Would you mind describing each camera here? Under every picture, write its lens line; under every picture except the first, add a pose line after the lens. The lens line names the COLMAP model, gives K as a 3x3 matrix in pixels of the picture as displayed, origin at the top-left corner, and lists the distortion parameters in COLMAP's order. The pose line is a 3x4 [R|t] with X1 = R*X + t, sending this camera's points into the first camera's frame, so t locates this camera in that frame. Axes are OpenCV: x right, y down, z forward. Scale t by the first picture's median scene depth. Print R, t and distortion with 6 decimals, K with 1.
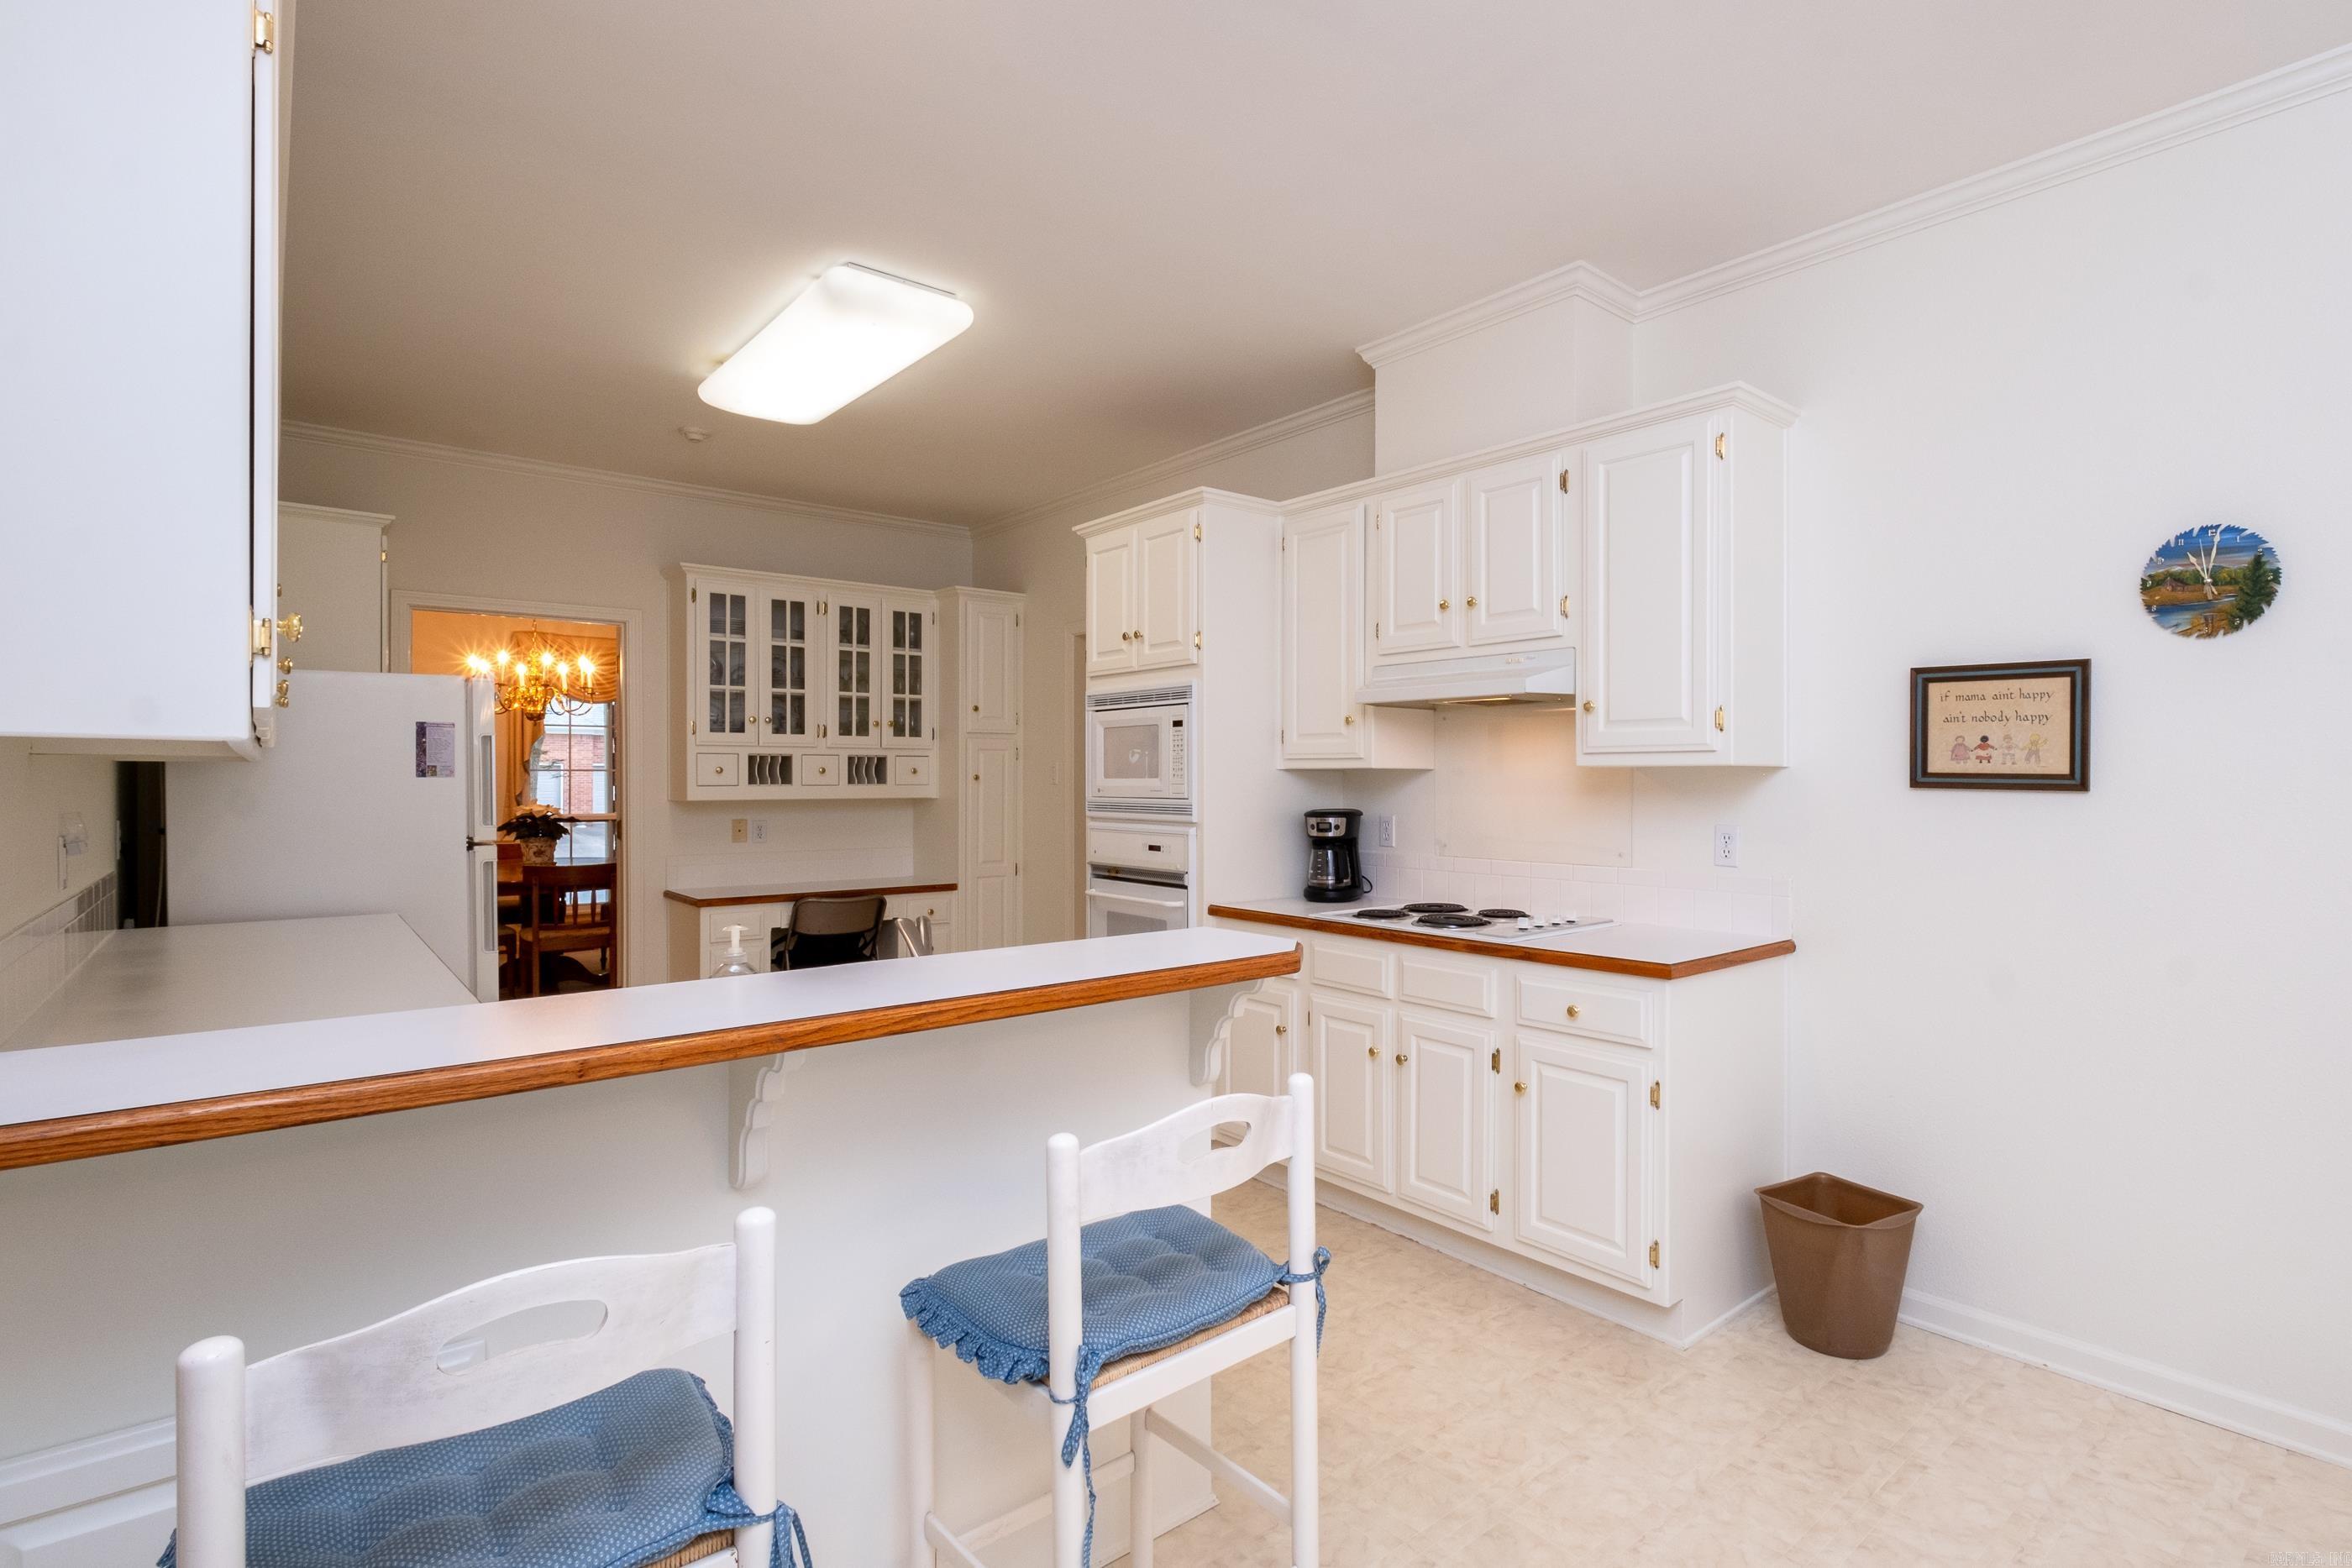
lens RADIAL K [[1144.7, 0, 1277.2], [0, 1144.7, 781.7], [0, 0, 1]] dist [0.000238, 0.000005]
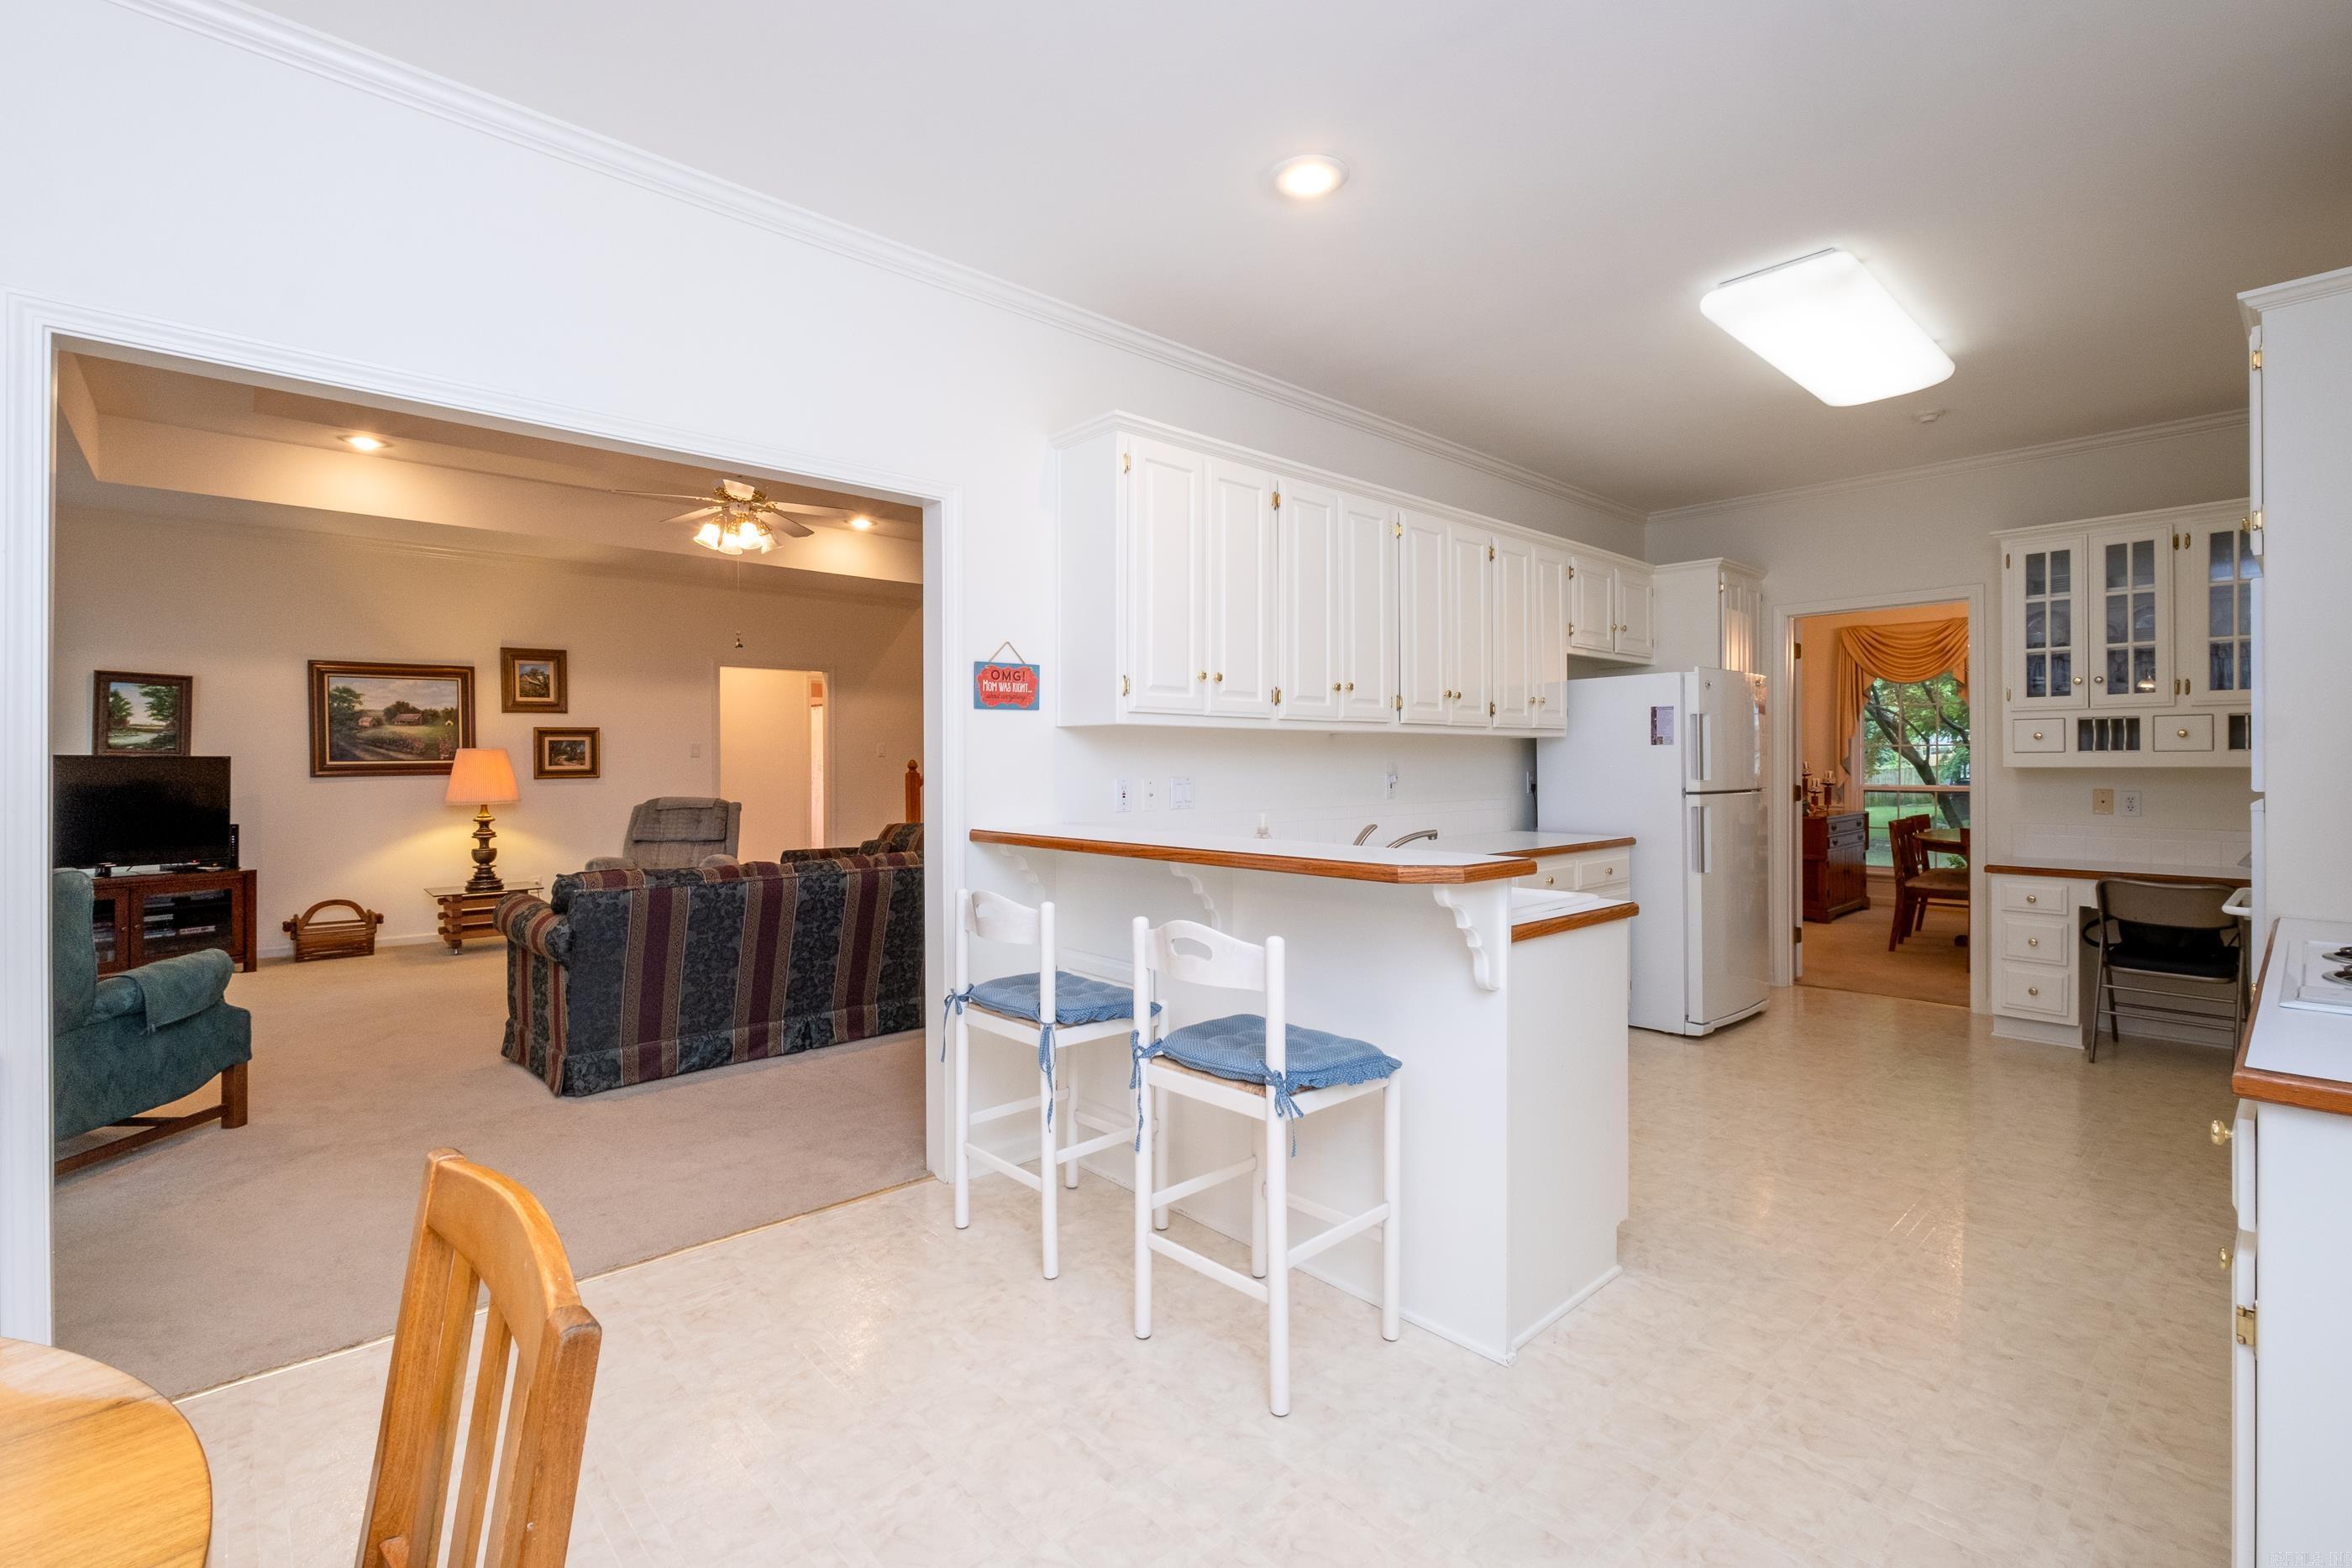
lens RADIAL K [[1053.9, 0, 1175.1], [0, 1053.9, 761.1], [0, 0, 1]] dist [-0.002051, -0.000410]
pose [[0.015766, -0.003075, -0.999871, 0.380631], [-0.001070, 0.999995, -0.003092, 0.014136], [0.999875, 0.001119, 0.015763, 0.253854]]
